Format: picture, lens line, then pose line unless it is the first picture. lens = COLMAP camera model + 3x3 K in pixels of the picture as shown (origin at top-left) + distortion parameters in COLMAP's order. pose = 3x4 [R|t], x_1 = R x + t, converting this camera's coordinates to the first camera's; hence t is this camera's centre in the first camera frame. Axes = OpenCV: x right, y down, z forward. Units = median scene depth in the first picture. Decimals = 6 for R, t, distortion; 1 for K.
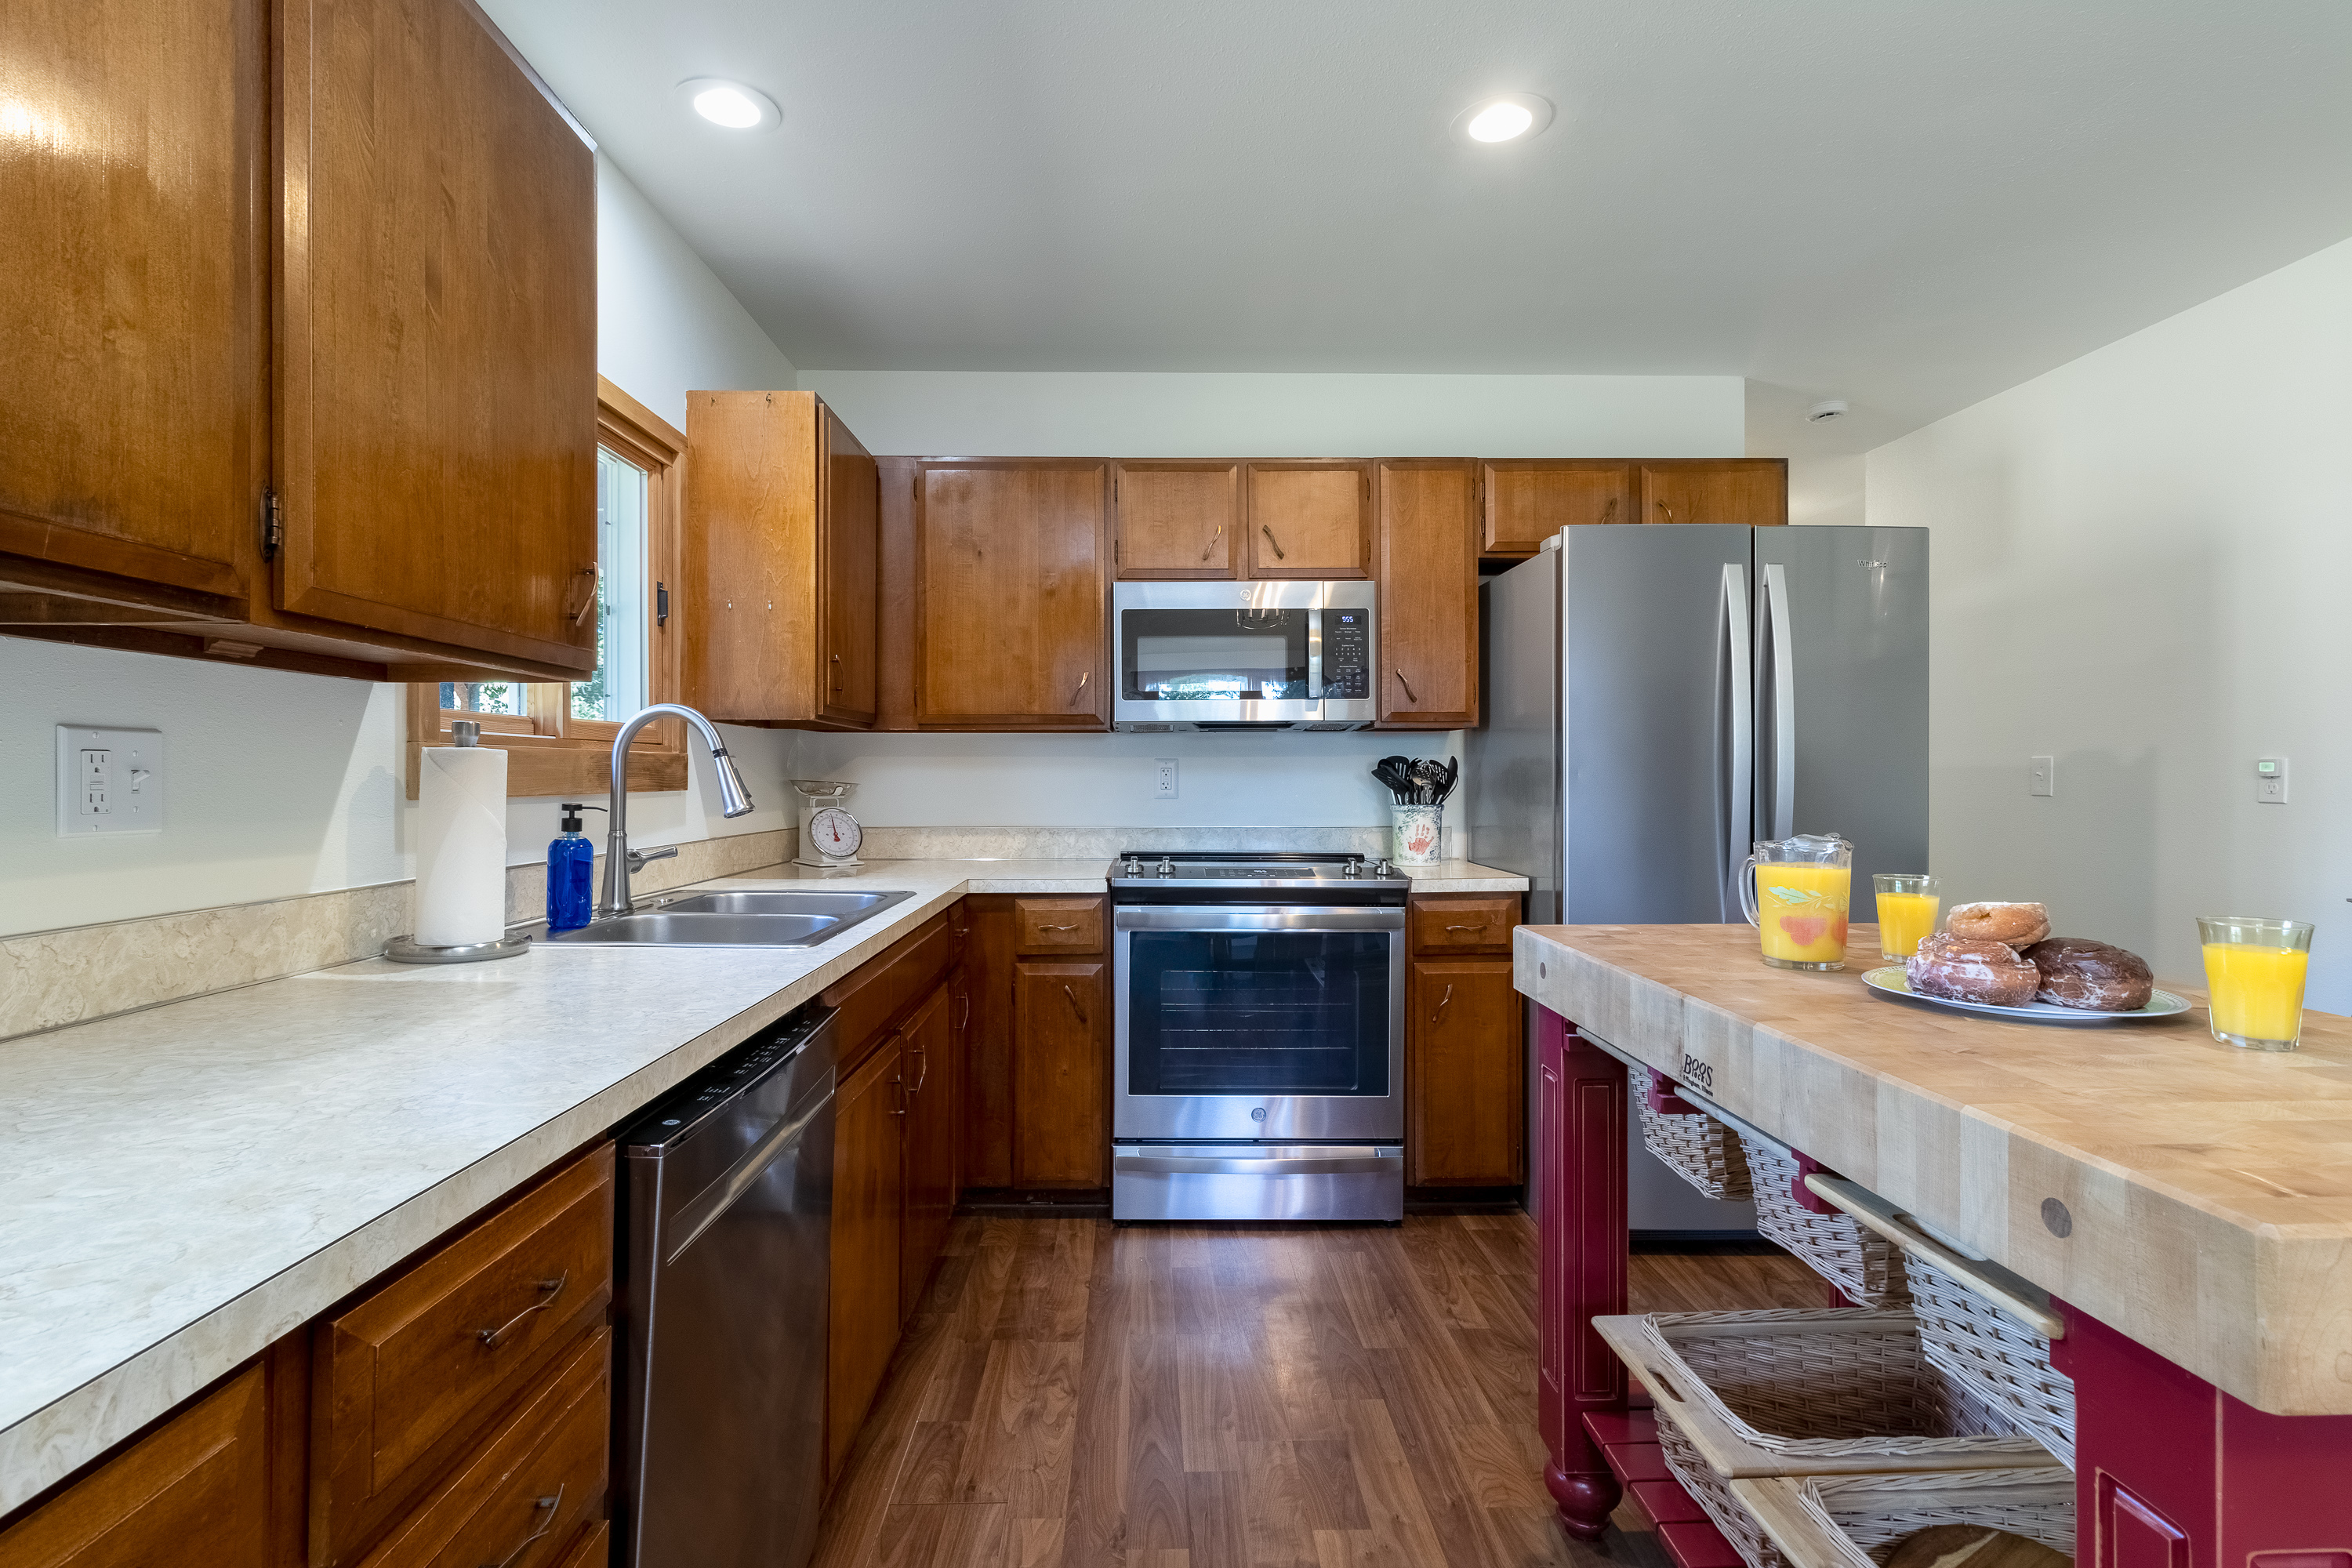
lens RADIAL K [[1101.2, 0, 1157.3], [0, 1101.2, 782.3], [0, 0, 1]] dist [0.001895, -0.000992]
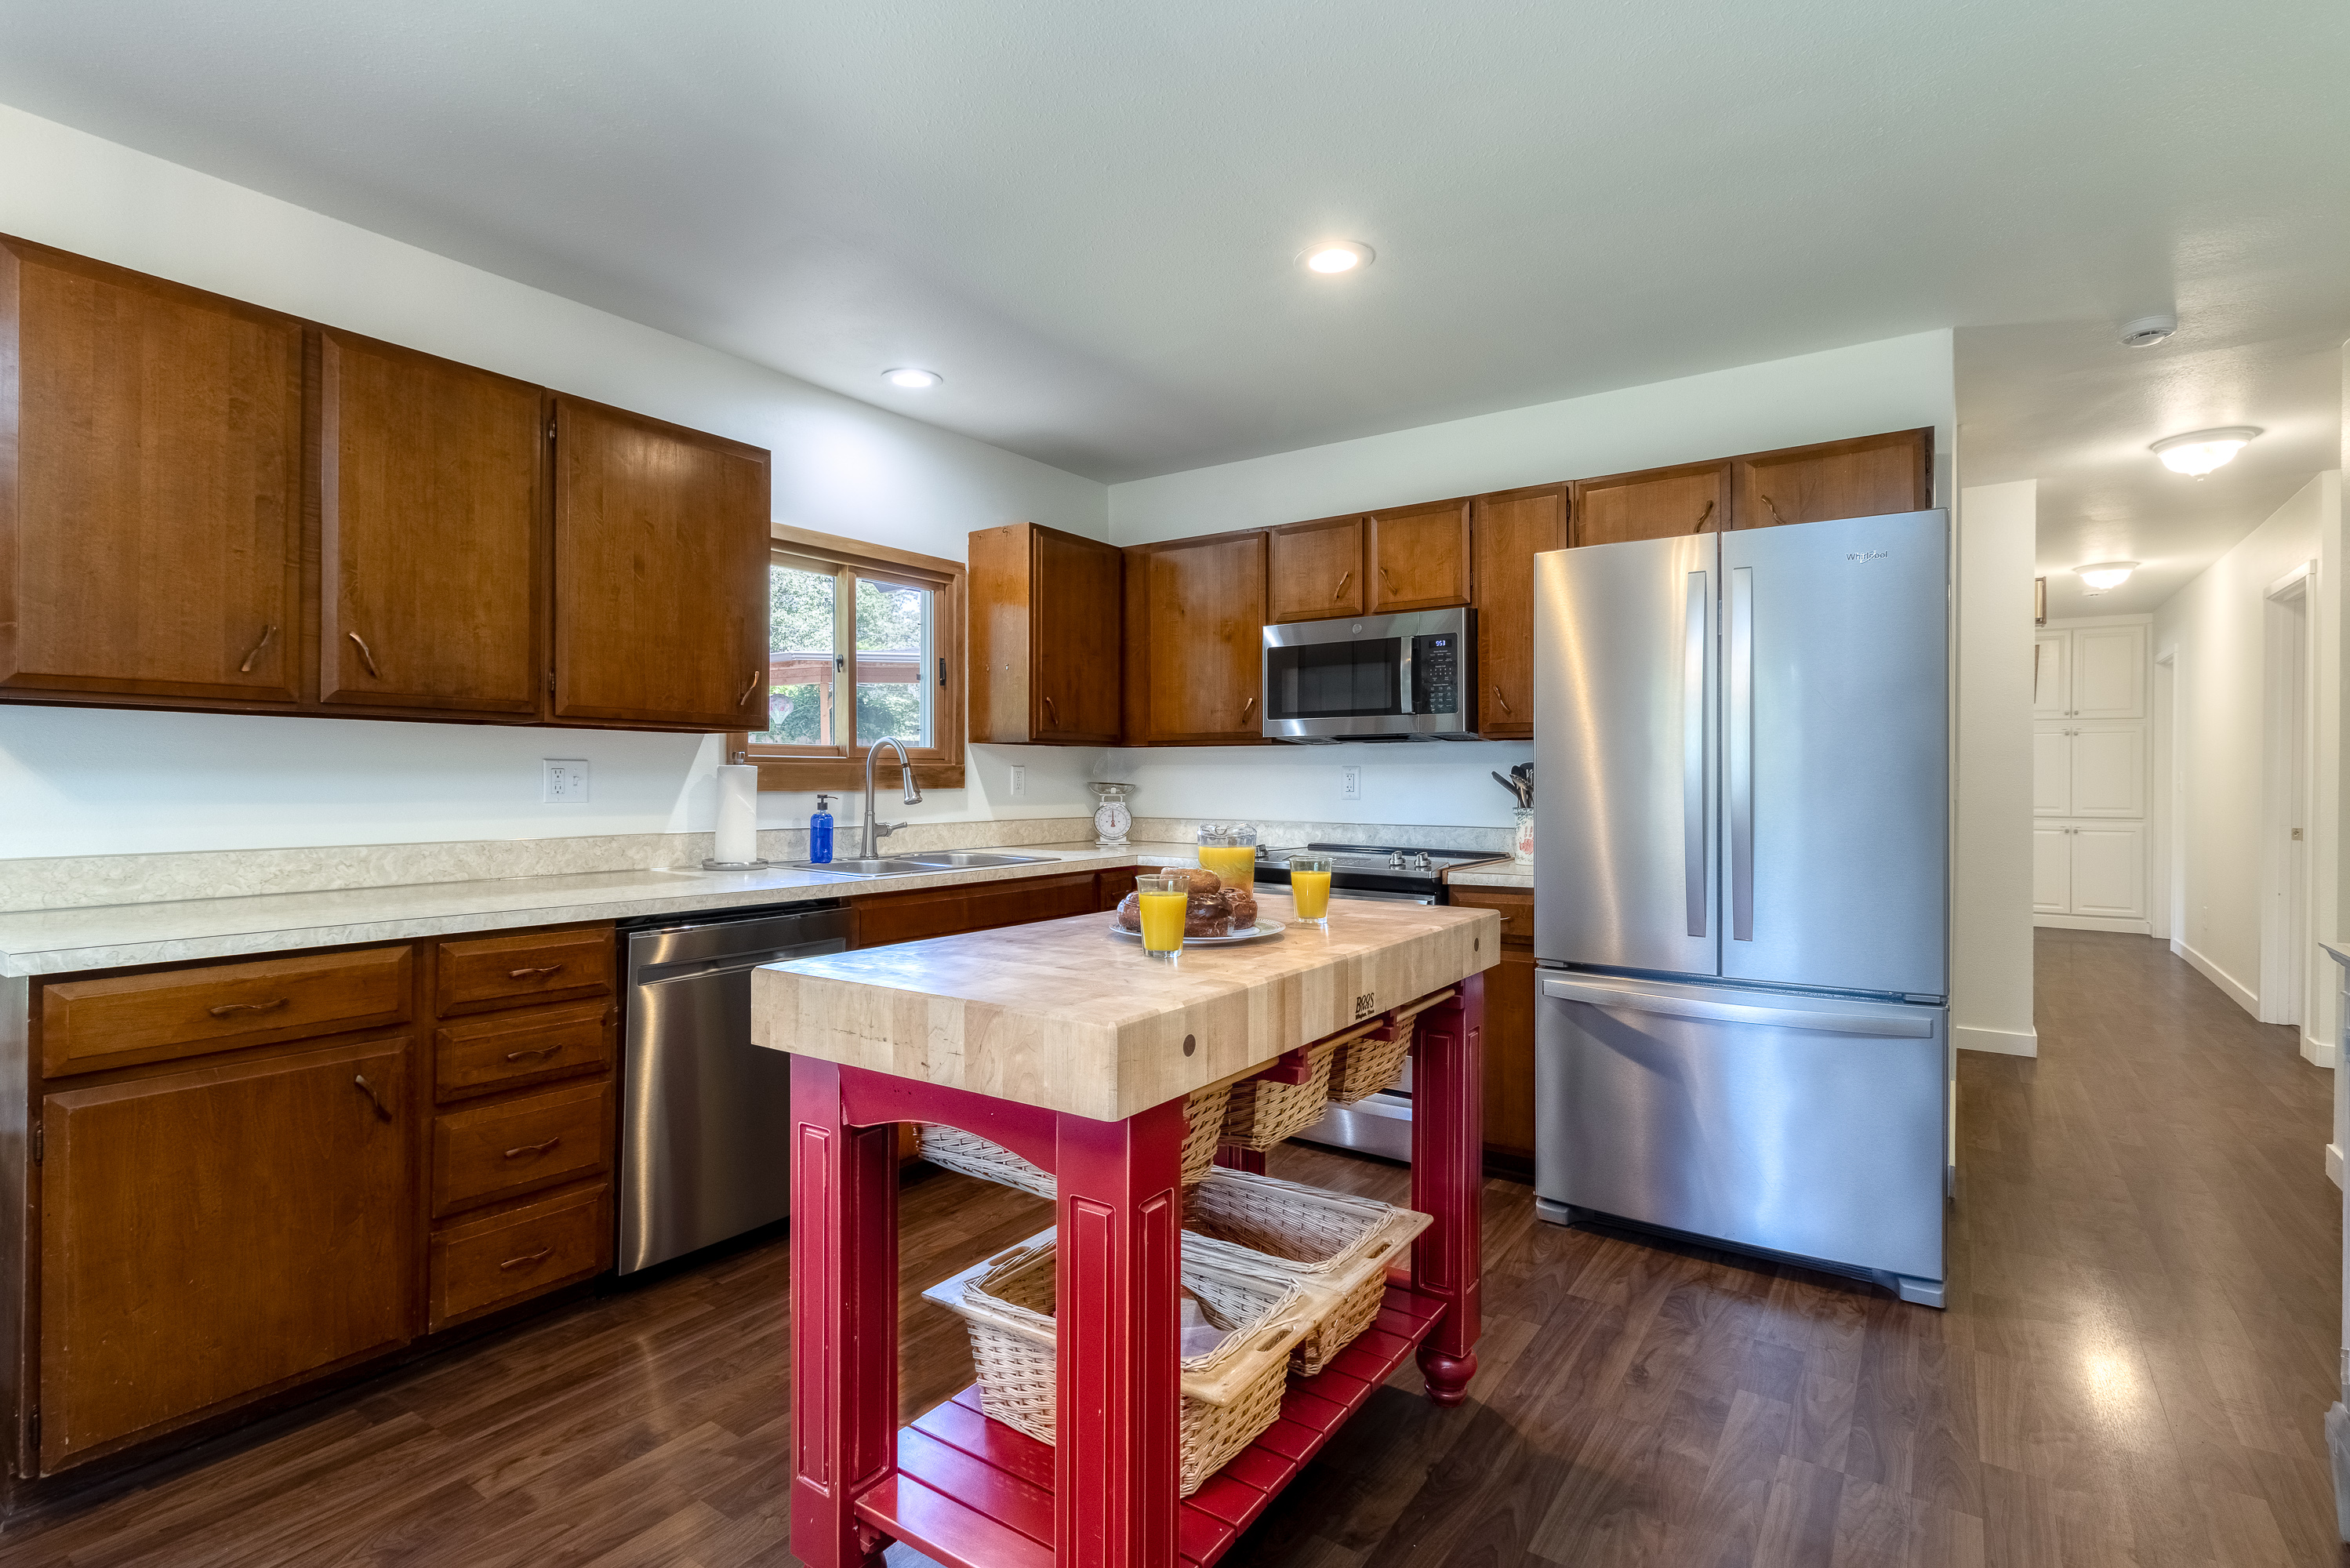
lens RADIAL K [[1100.2, 0, 1182.4], [0, 1100.2, 780.7], [0, 0, 1]] dist [0.001895, -0.000992]
pose [[0.811696, 0.003041, -0.584072, 0.772549], [-0.005409, 0.999983, -0.002312, -0.002121], [0.584055, 0.005036, 0.811699, -0.096009]]
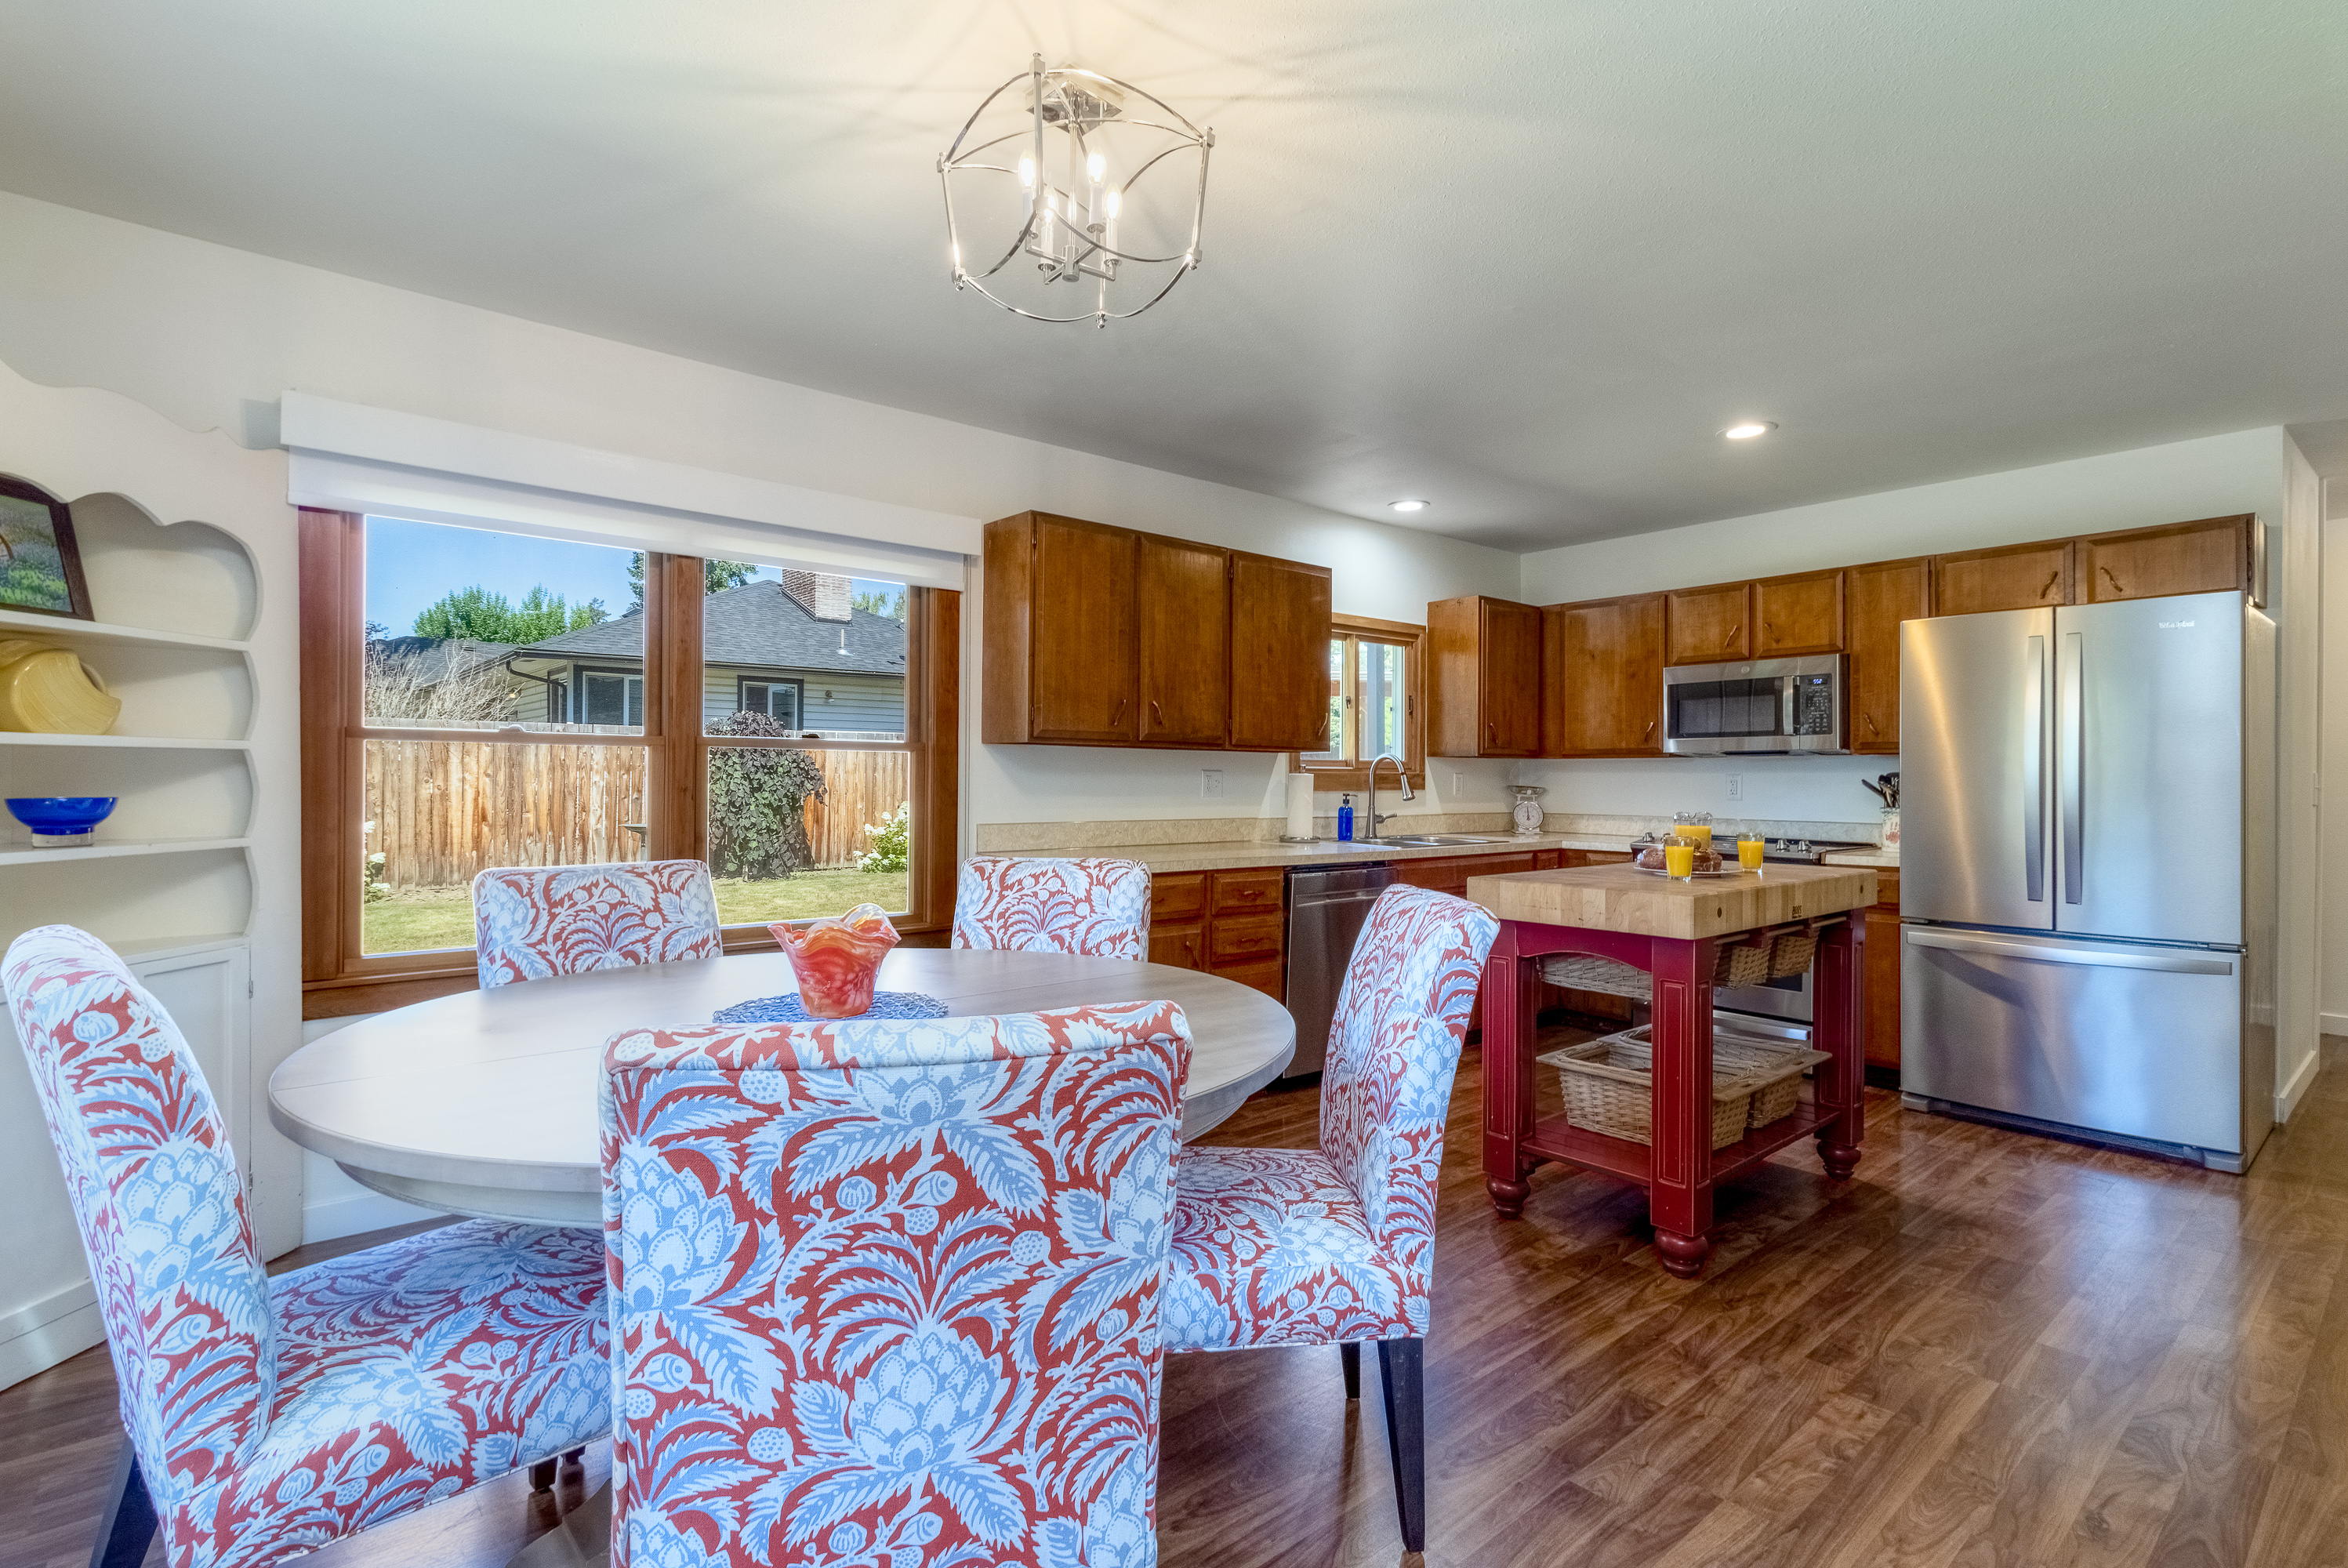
lens RADIAL K [[1099.3, 0, 1174.0], [0, 1099.3, 777.3], [0, 0, 1]] dist [0.001895, -0.000992]
pose [[0.627164, 0.002592, -0.778883, 0.977660], [-0.009631, 0.999944, -0.004427, -0.003362], [0.778827, 0.010278, 0.627154, -0.758786]]
